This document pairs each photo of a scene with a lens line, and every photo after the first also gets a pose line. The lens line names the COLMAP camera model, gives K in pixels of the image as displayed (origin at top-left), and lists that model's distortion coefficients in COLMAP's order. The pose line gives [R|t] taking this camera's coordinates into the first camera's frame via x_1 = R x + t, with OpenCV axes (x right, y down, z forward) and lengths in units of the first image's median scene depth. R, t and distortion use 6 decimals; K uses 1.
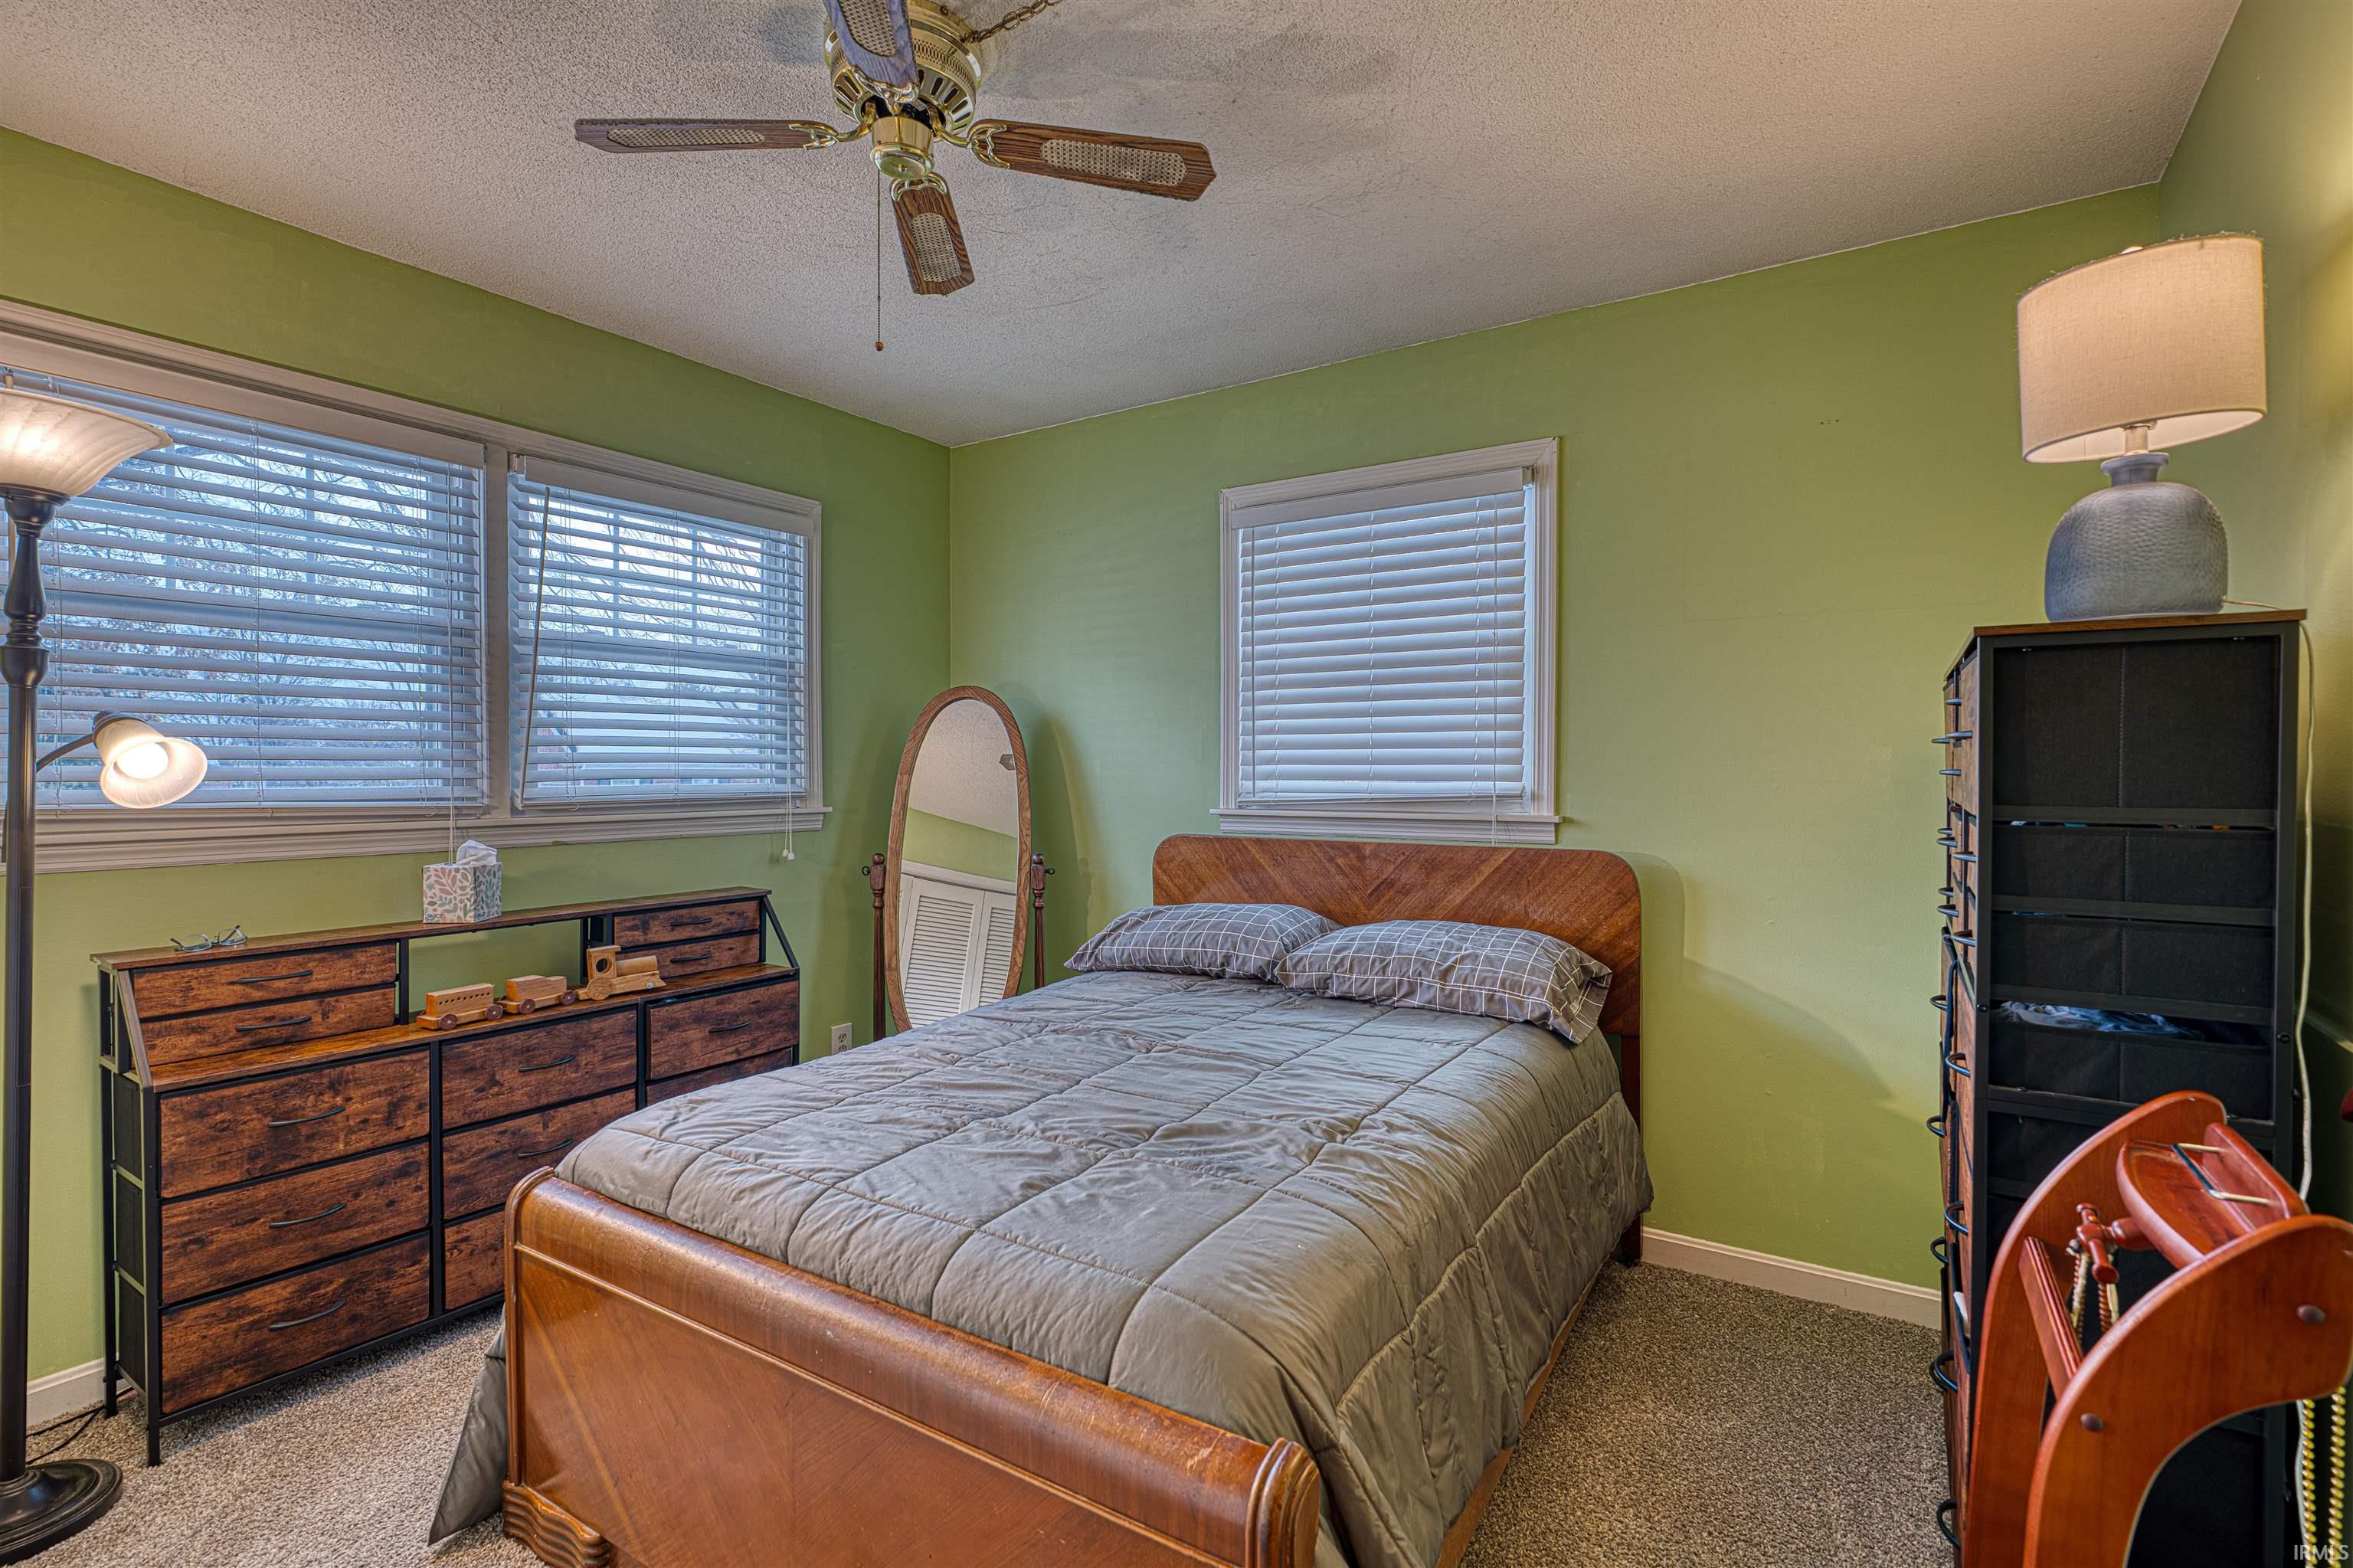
lens RADIAL K [[1084.8, 0, 1187.3], [0, 1084.8, 782.8], [0, 0, 1]] dist [0.000112, 0.000009]
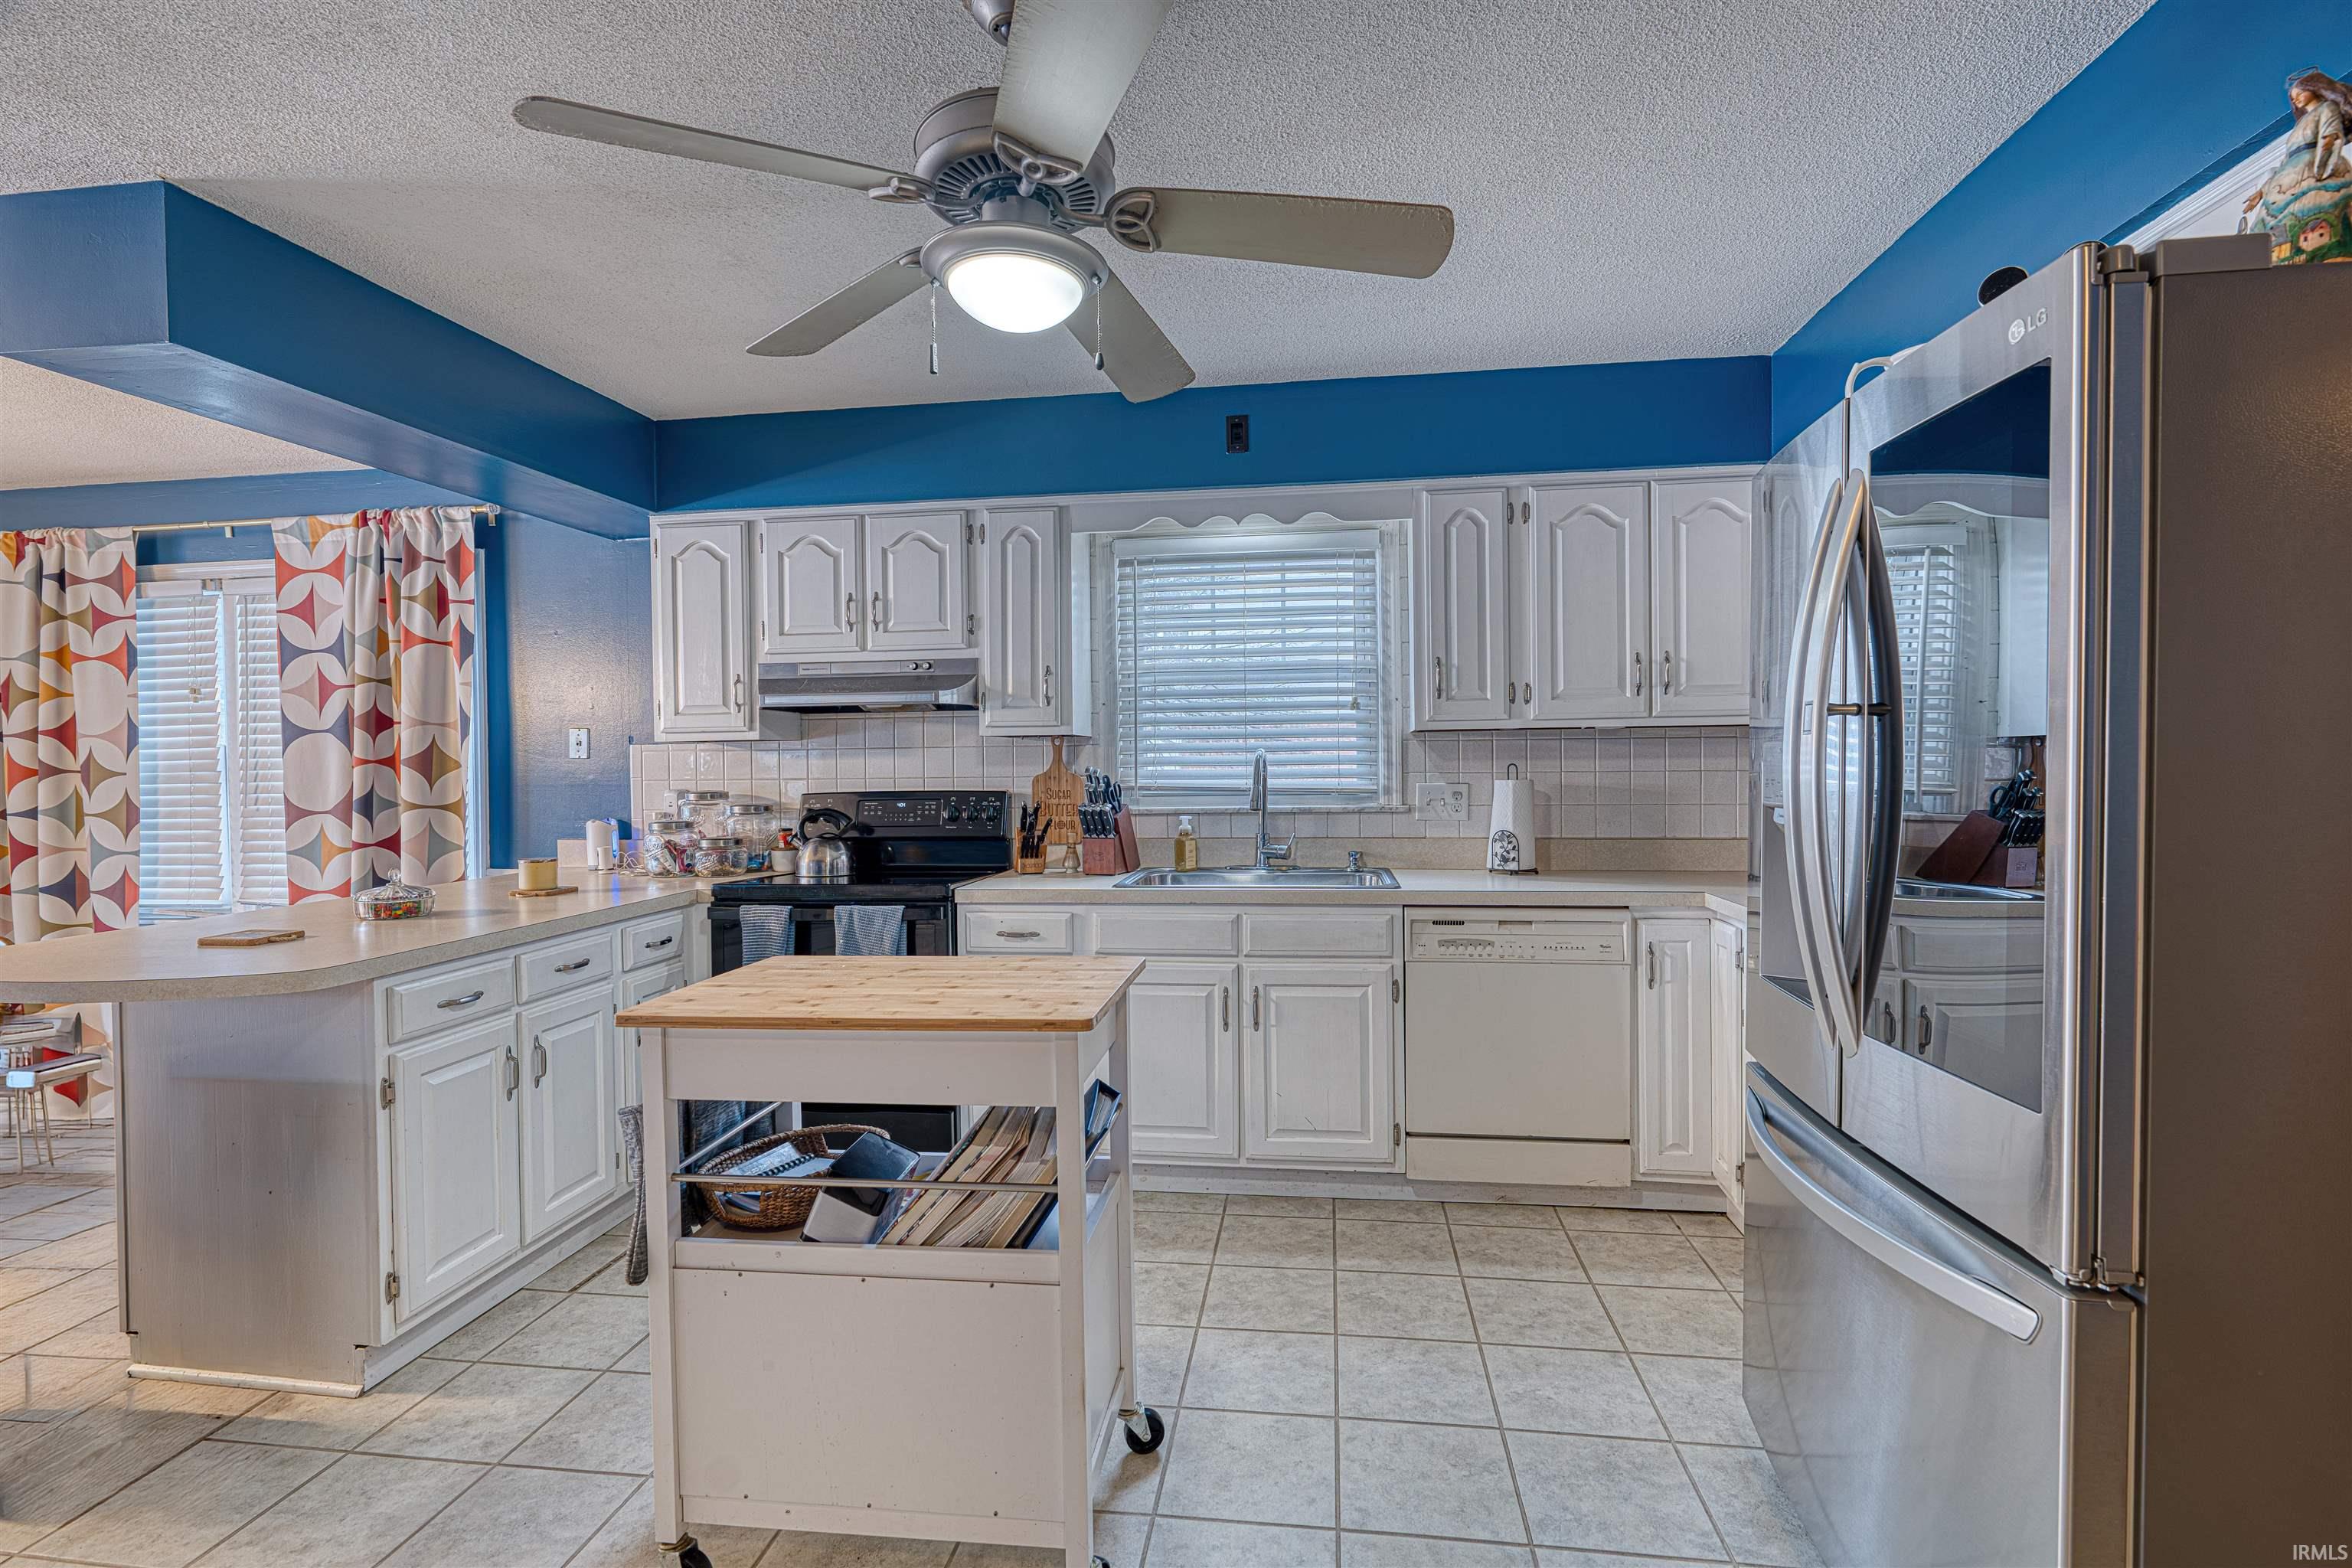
lens RADIAL K [[1084.3, 0, 1186.8], [0, 1084.3, 782.8], [0, 0, 1]] dist [0.000112, 0.000009]
pose [[0.425115, 0.015133, -0.905013, 0.574494], [-0.003253, 0.999879, 0.015191, -0.013497], [0.905134, -0.003514, 0.425113, 0.403029]]
